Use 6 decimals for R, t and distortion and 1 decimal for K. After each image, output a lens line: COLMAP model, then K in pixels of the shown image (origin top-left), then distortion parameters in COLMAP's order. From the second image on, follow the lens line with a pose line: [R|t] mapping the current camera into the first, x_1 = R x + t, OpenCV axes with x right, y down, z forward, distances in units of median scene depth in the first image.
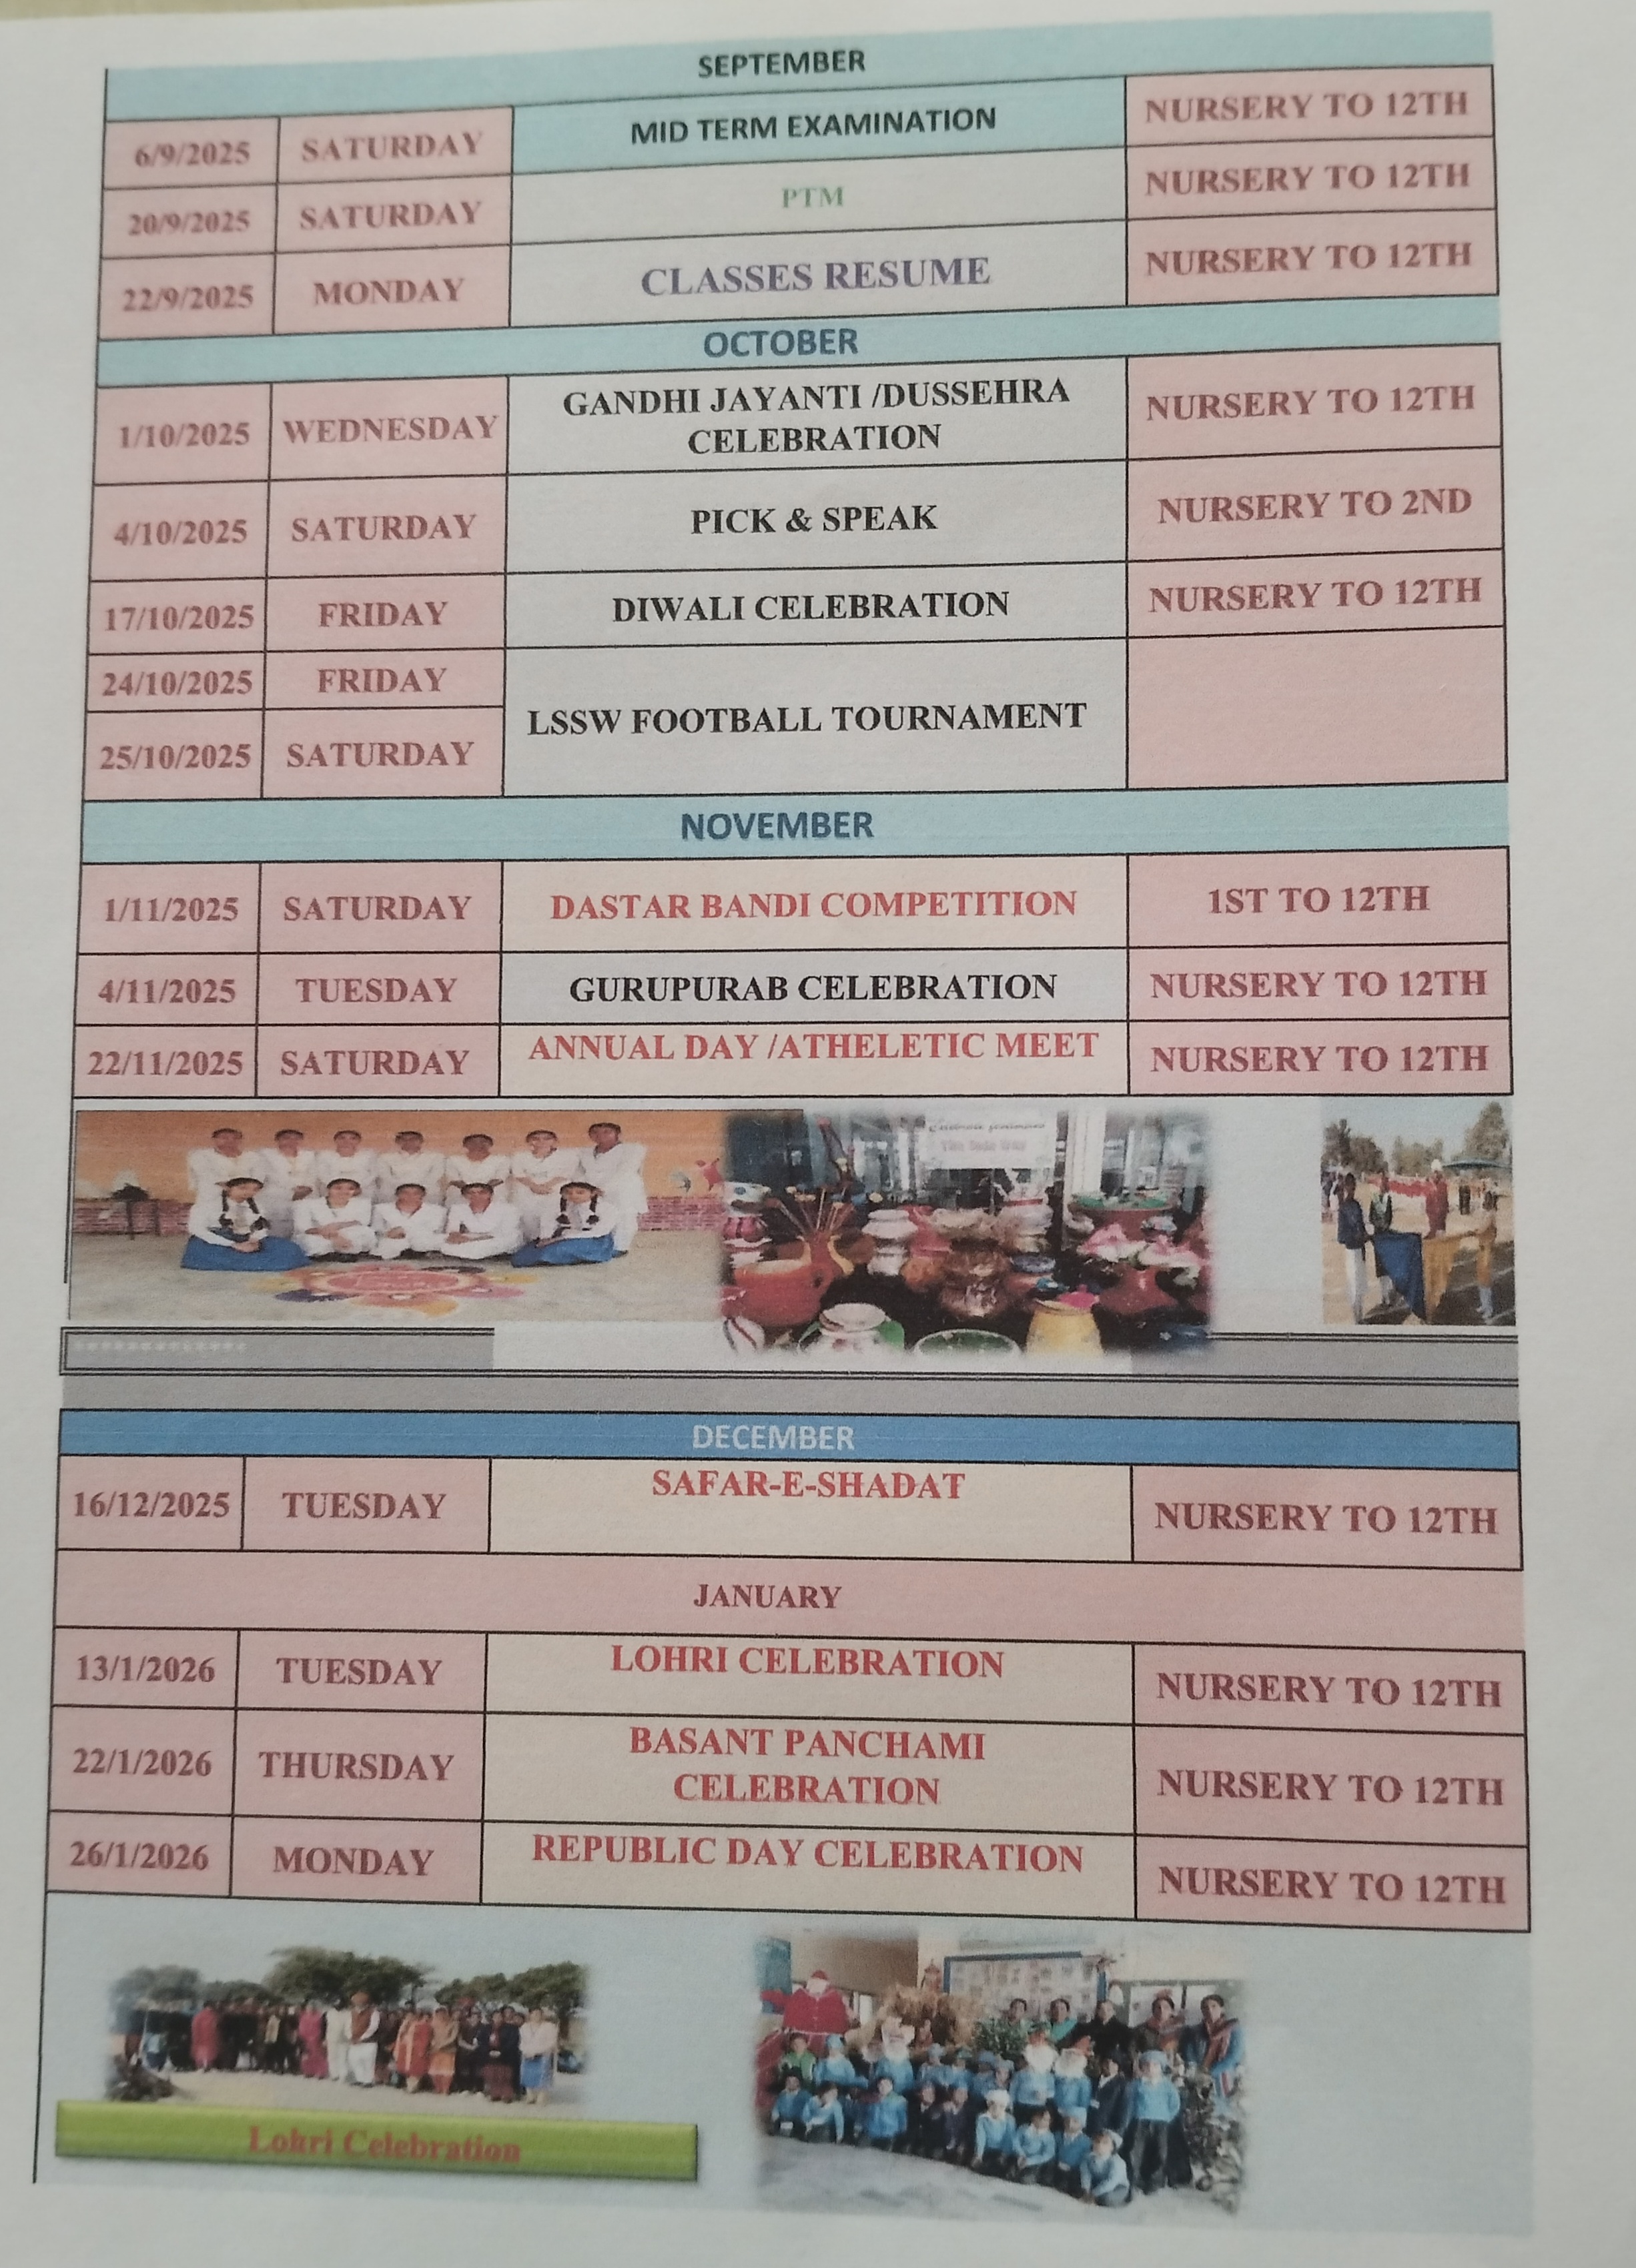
lens RADIAL K [[1736.0, 0, 829.5], [0, 1736.0, 1137.6], [0, 0, 1]] dist [0.031415, -0.024221]
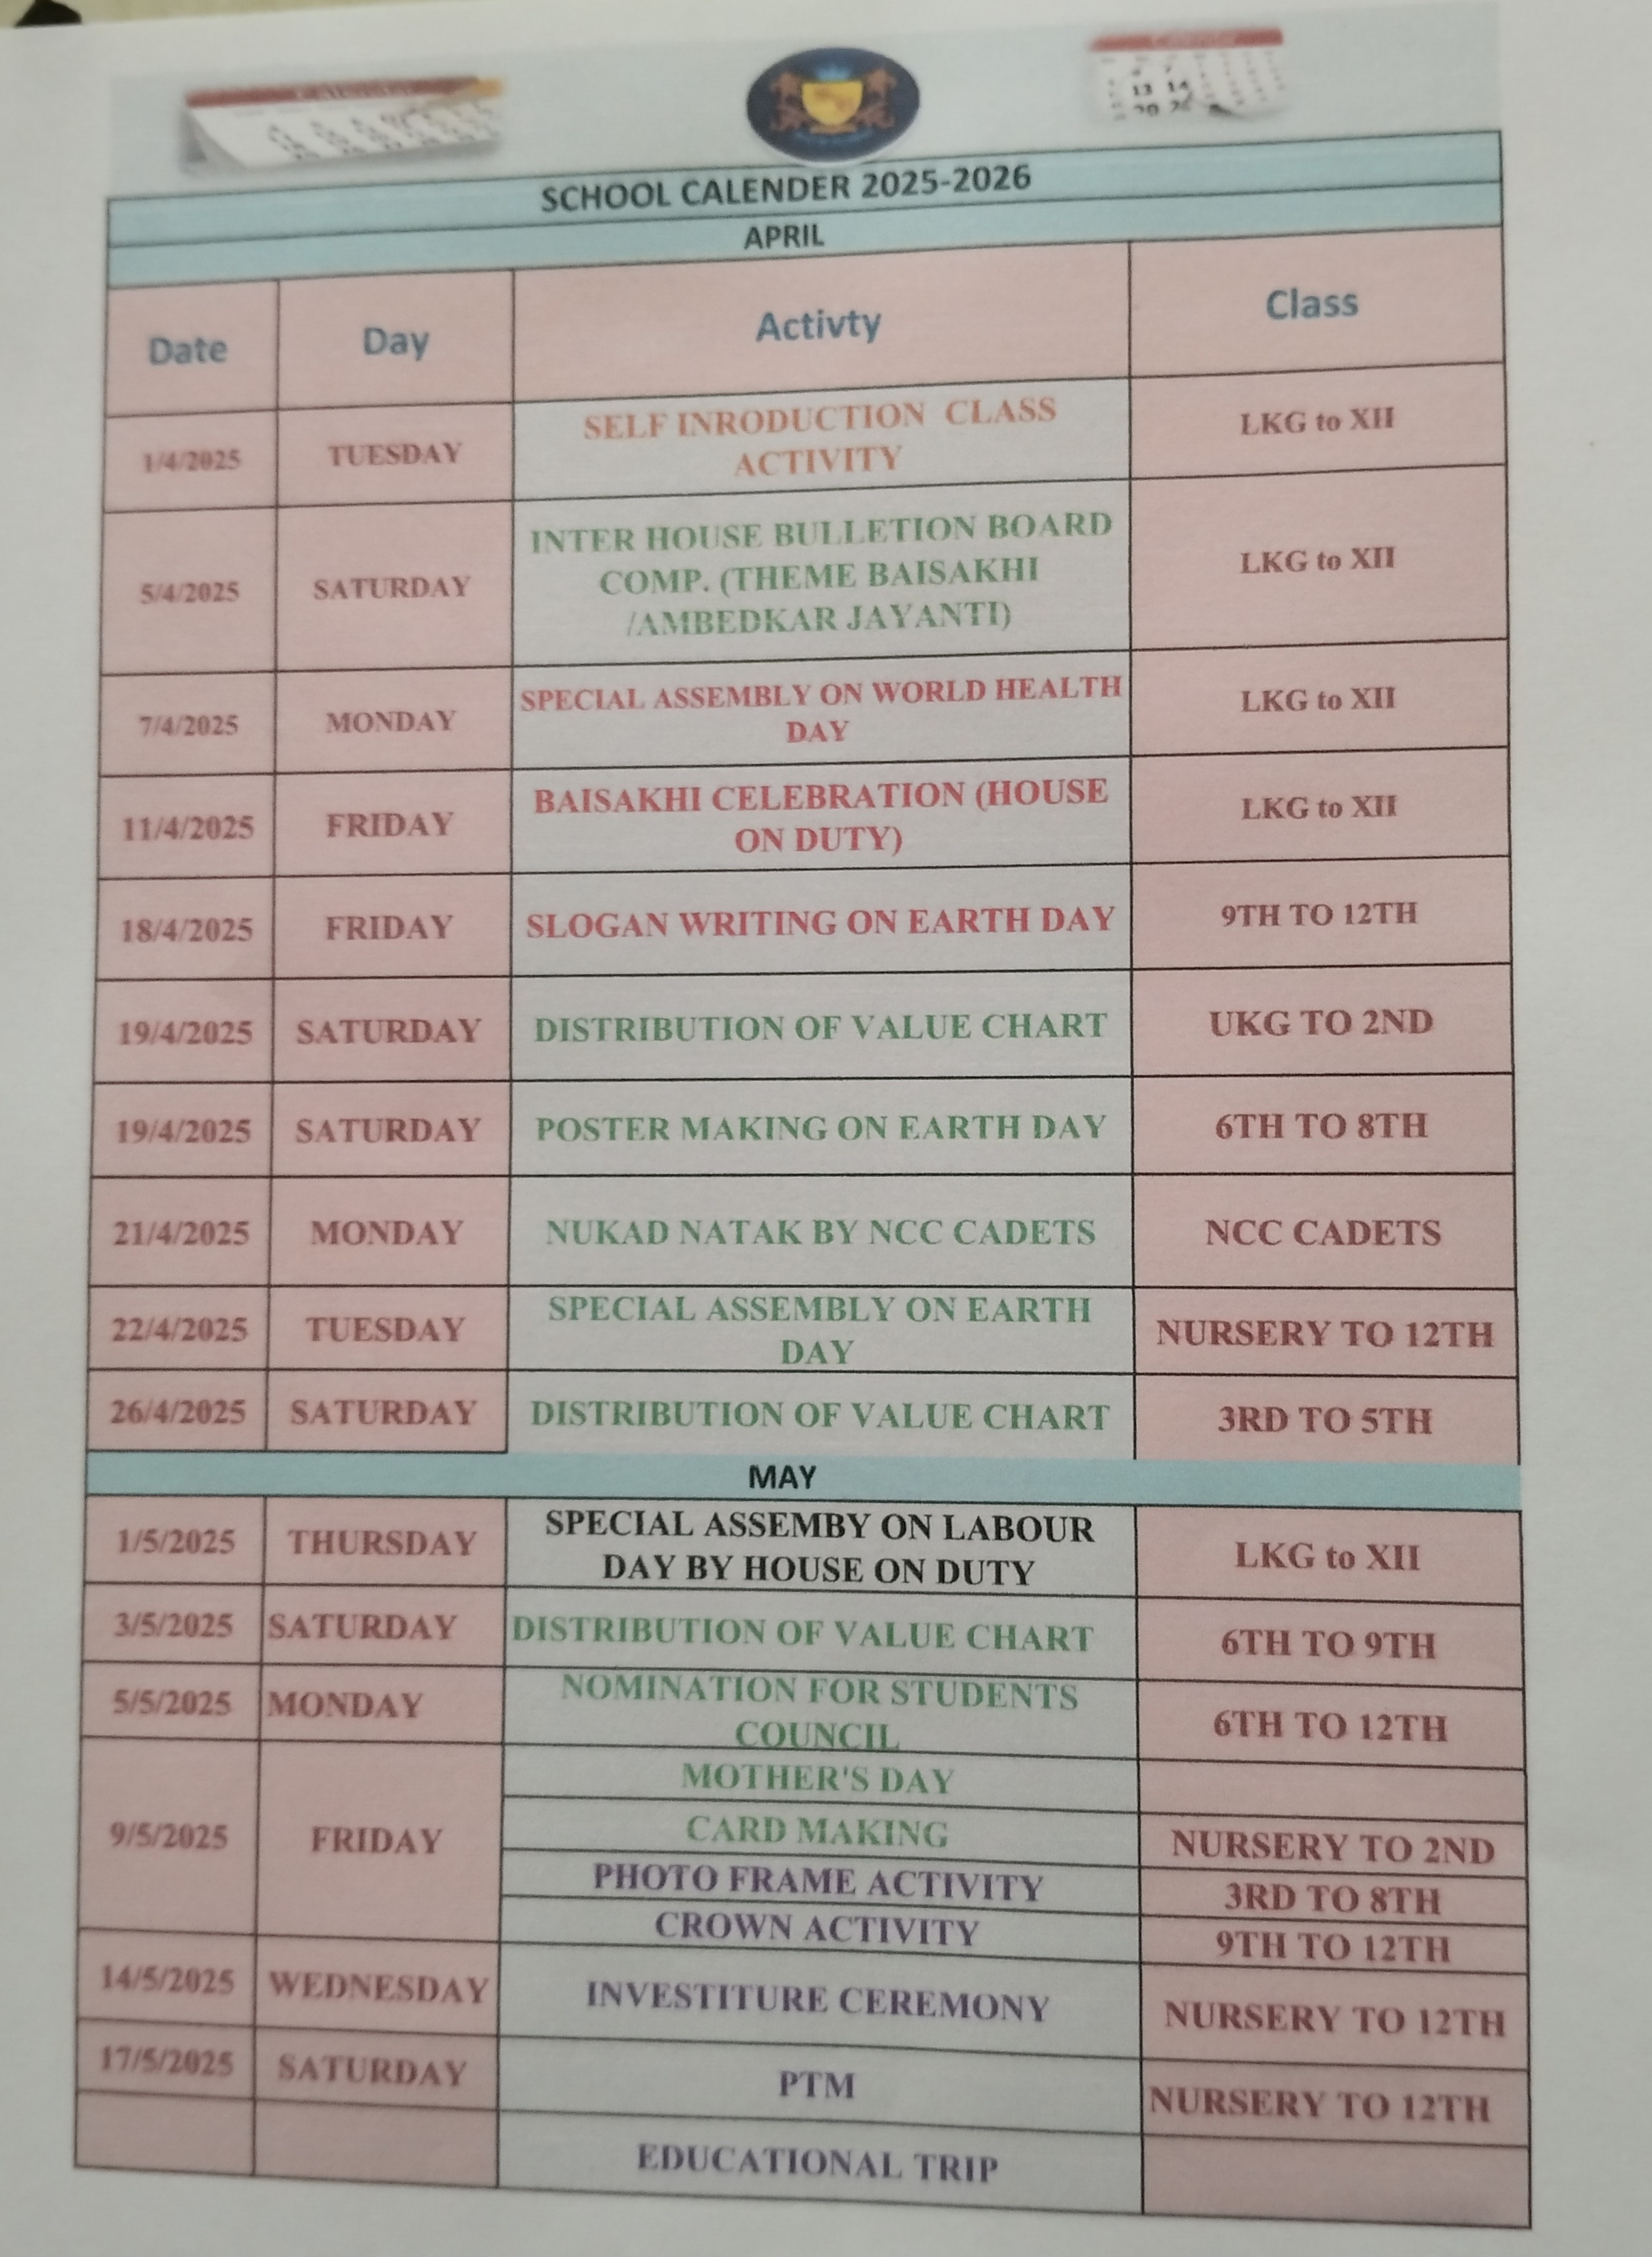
lens RADIAL K [[1706.2, 0, 821.0], [0, 1706.2, 1127.4], [0, 0, 1]] dist [0.032744, -0.017441]
pose [[0.999941, -0.005339, -0.009424, 0.001289], [0.005592, 0.999619, 0.027020, -0.245829], [0.009276, -0.027071, 0.999590, 0.017465]]
